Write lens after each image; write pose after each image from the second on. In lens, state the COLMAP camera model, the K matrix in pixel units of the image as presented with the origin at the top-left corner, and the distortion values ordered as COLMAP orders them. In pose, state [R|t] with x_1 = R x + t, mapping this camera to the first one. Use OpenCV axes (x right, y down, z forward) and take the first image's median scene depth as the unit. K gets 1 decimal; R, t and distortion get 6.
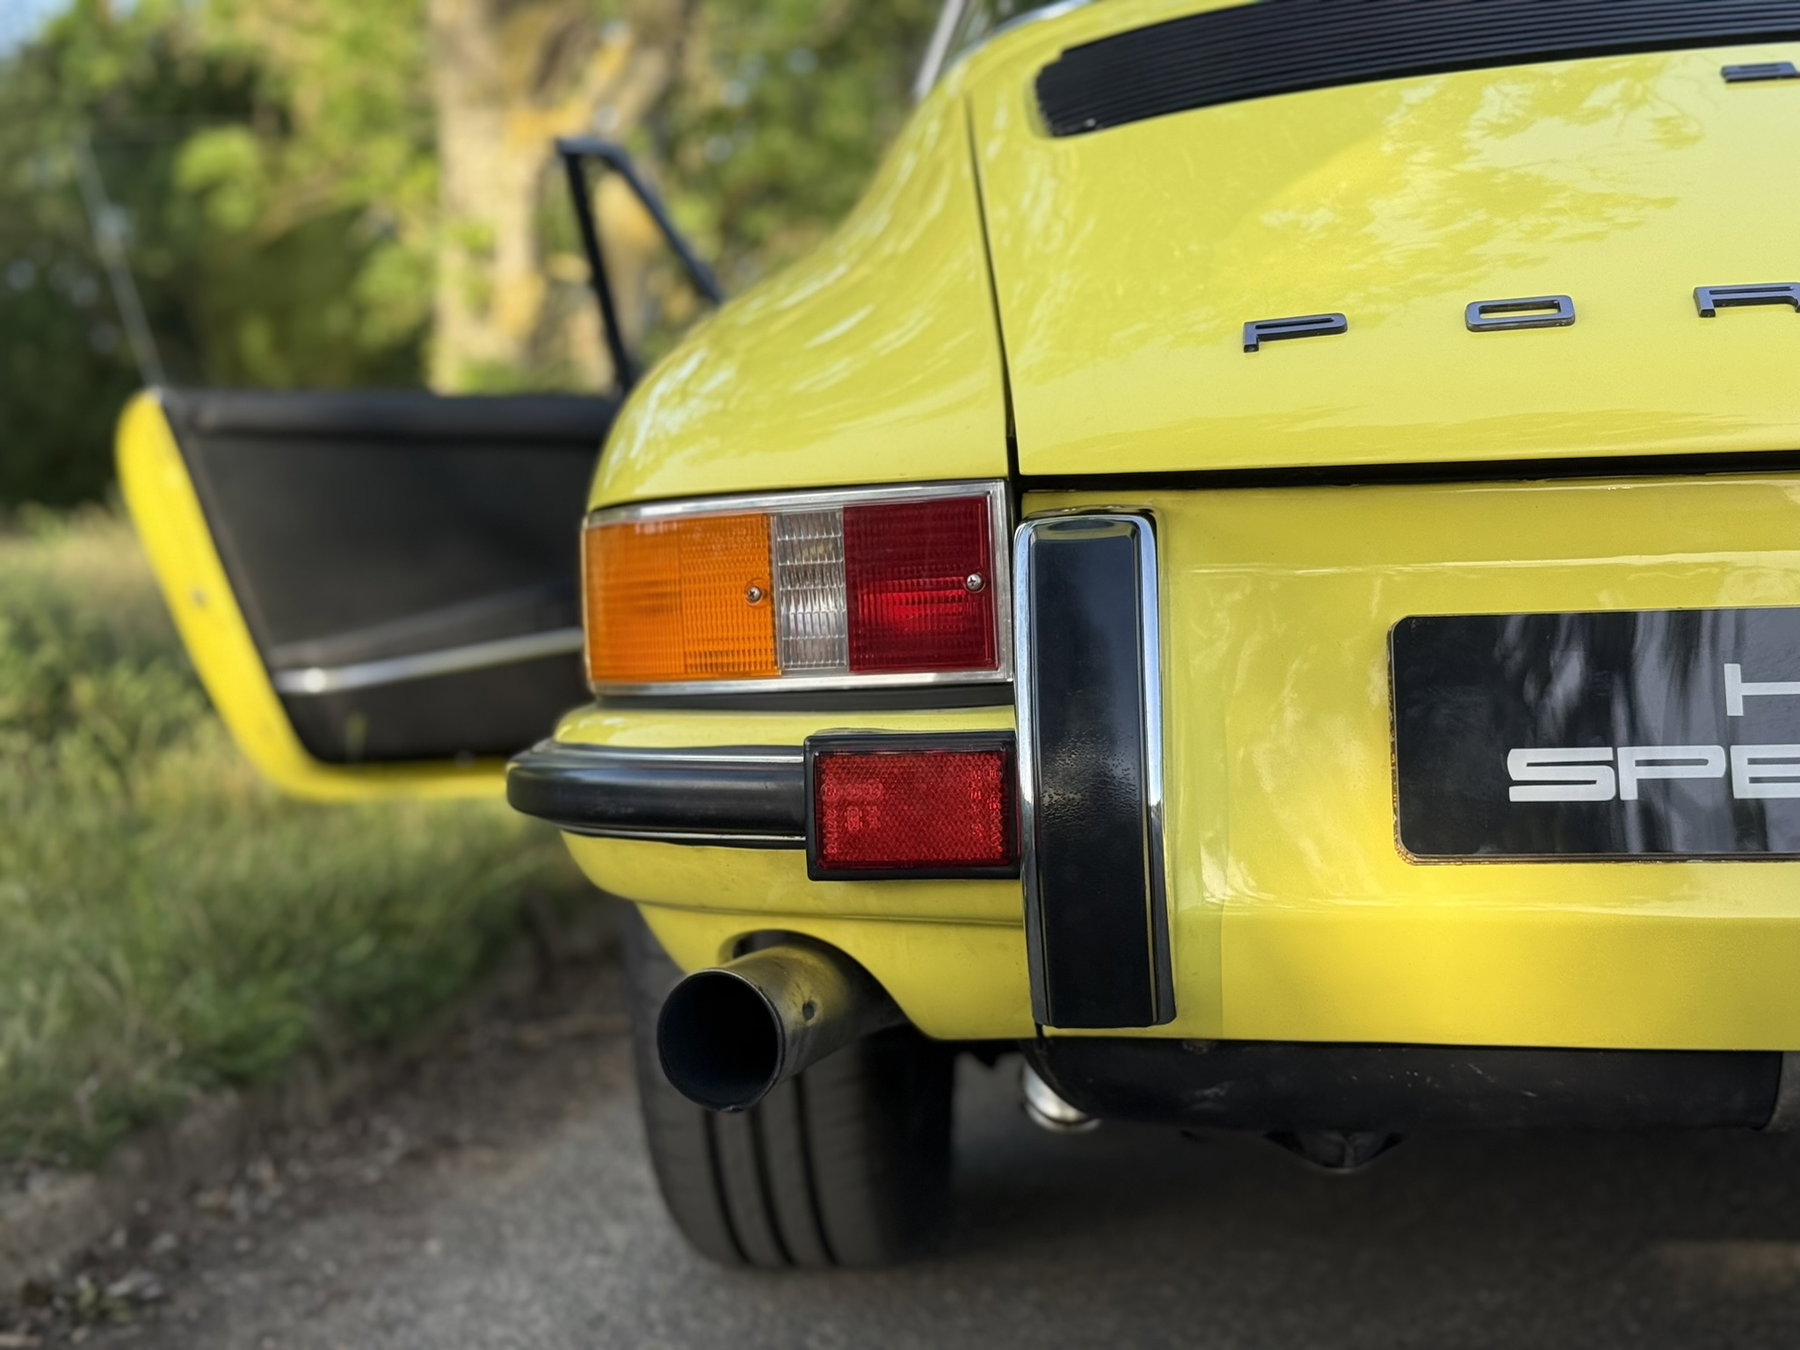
lens RADIAL K [[2568.1, 0, 882.0], [0, 2568.1, 668.8], [0, 0, 1]] dist [0.115914, 0.000000]
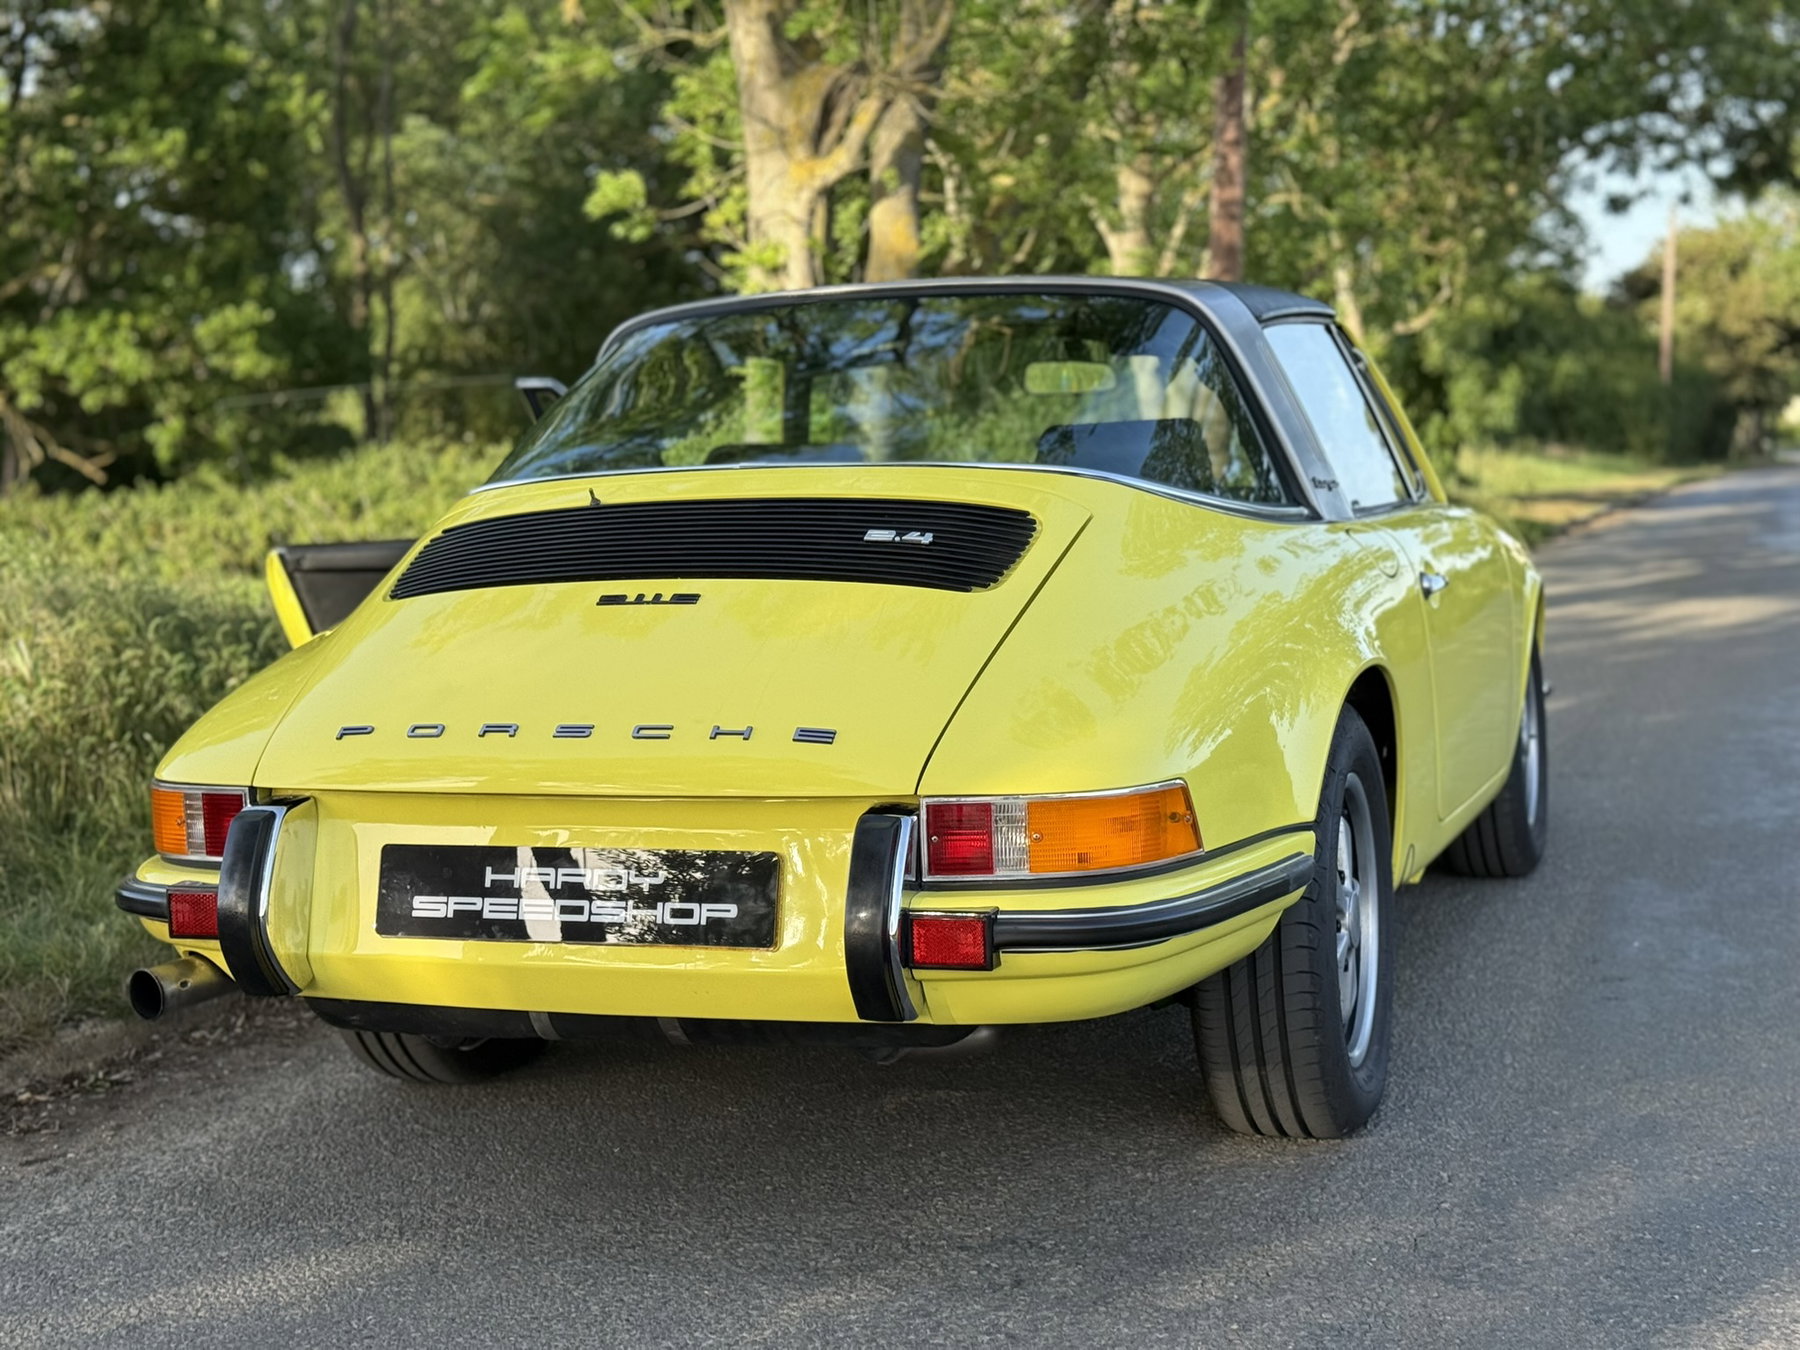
lens RADIAL K [[2568.1, 0, 901.9], [0, 2568.1, 671.9], [0, 0, 1]] dist [0.115914, 0.000000]
pose [[0.976671, 0.013084, -0.214342, 1.281436], [0.000586, 0.997976, 0.063592, -0.363640], [0.214740, -0.062234, 0.974686, -1.457125]]
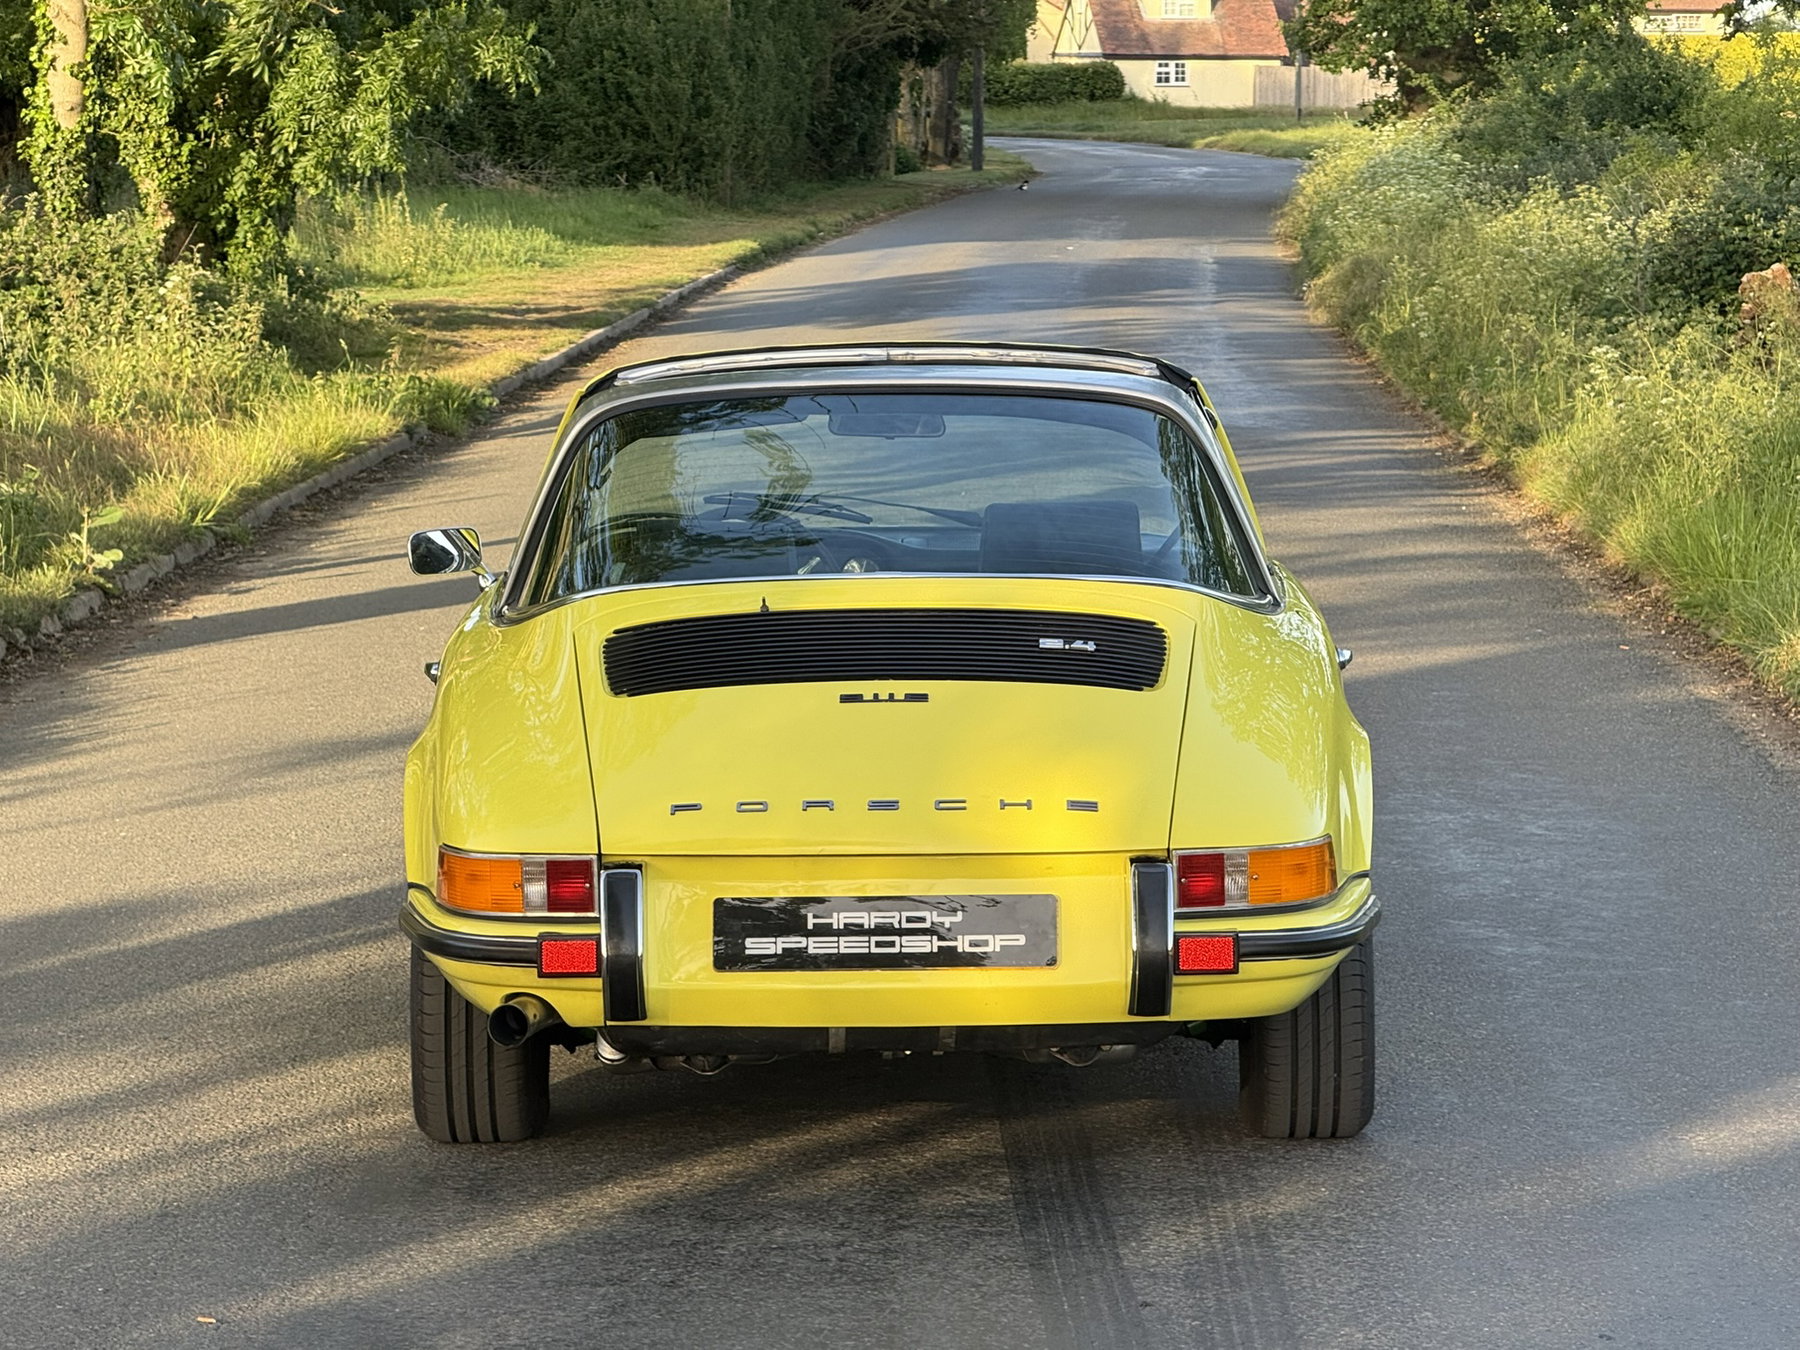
lens RADIAL K [[6455.7, 0, 899.8], [0, 6455.7, 675.6], [0, 0, 1]] dist [-0.110932, 0.000000]
pose [[0.993079, 0.005702, 0.117306, -0.534809], [-0.012307, 0.998374, 0.055661, -0.764077], [-0.116798, -0.056719, 0.991535, -7.180056]]
